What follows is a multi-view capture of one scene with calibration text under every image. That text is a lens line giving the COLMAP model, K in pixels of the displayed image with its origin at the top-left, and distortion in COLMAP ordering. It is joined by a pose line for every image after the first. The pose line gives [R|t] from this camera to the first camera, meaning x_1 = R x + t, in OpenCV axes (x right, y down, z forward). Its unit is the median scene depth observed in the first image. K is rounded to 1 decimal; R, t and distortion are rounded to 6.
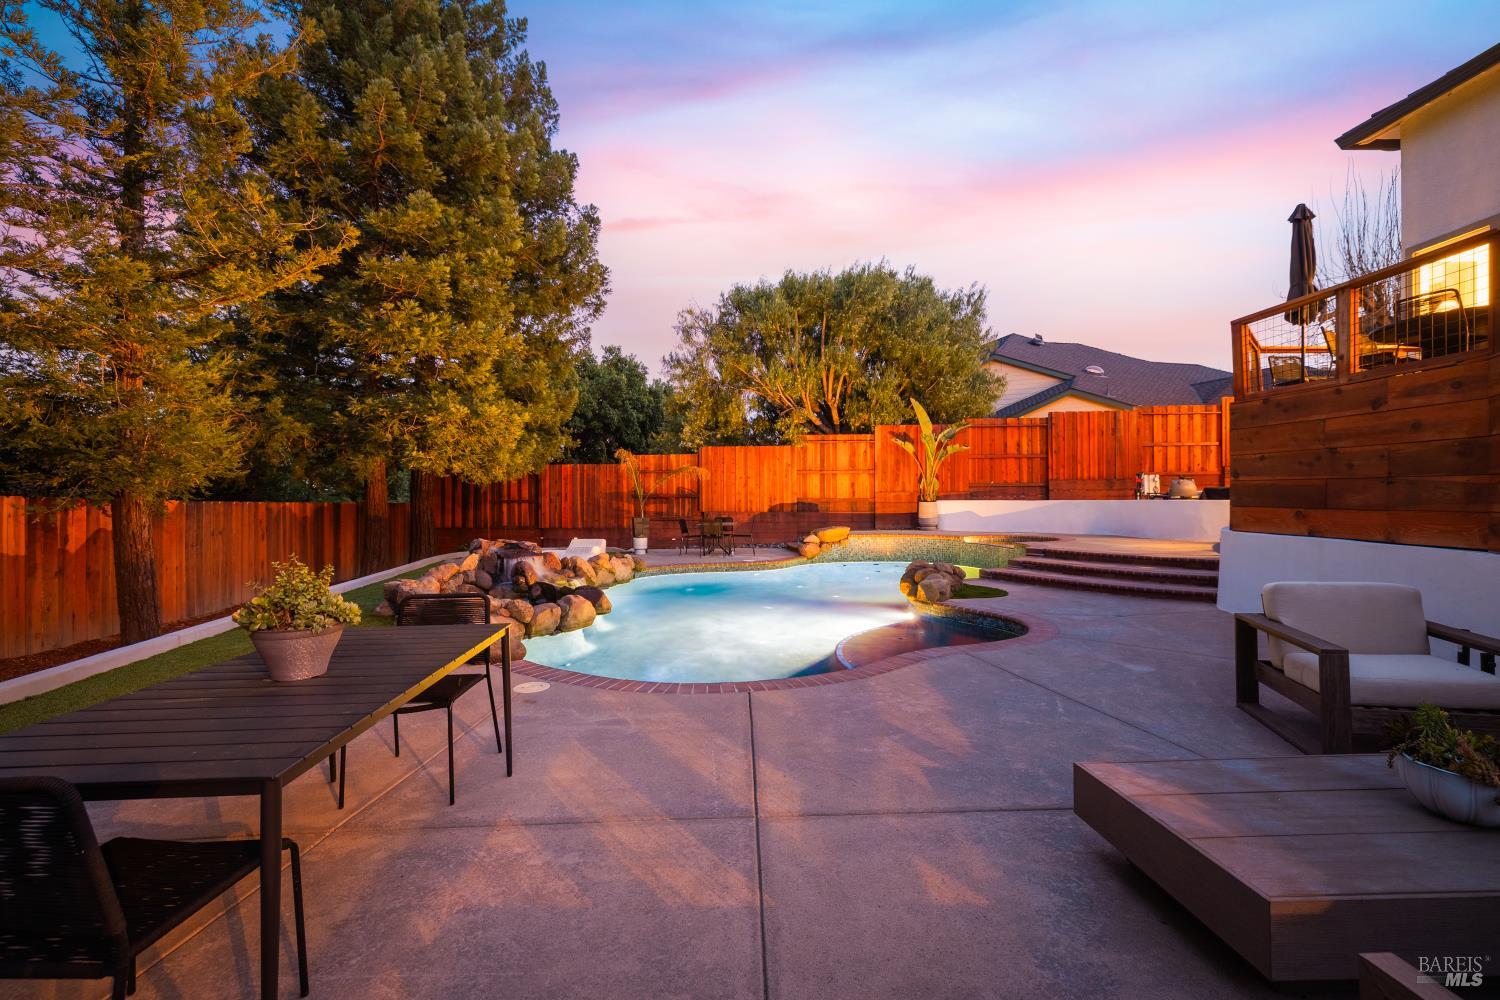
lens RADIAL K [[644.5, 0, 747.2], [0, 644.5, 493.2], [0, 0, 1]] dist [-0.002123, 0.000114]
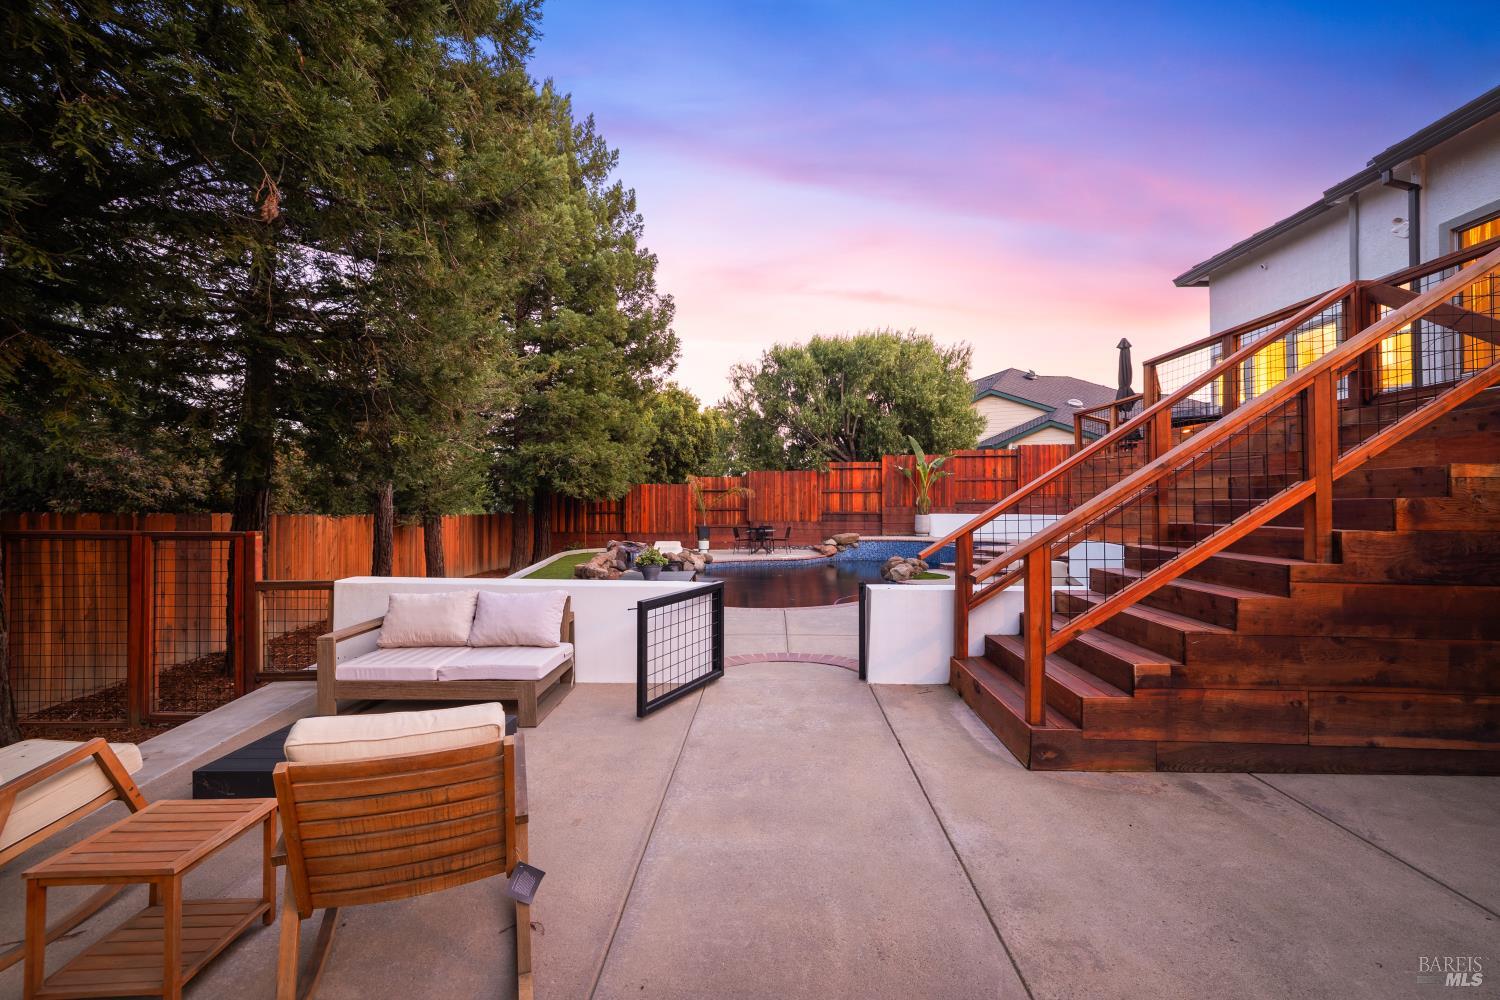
lens RADIAL K [[644.5, 0, 755.5], [0, 644.5, 500.8], [0, 0, 1]] dist [-0.002123, 0.000114]
pose [[0.999094, 0.002898, -0.042470, -0.001069], [-0.002664, 0.999981, 0.005551, -0.019933], [0.042486, -0.005433, 0.999082, -0.305529]]
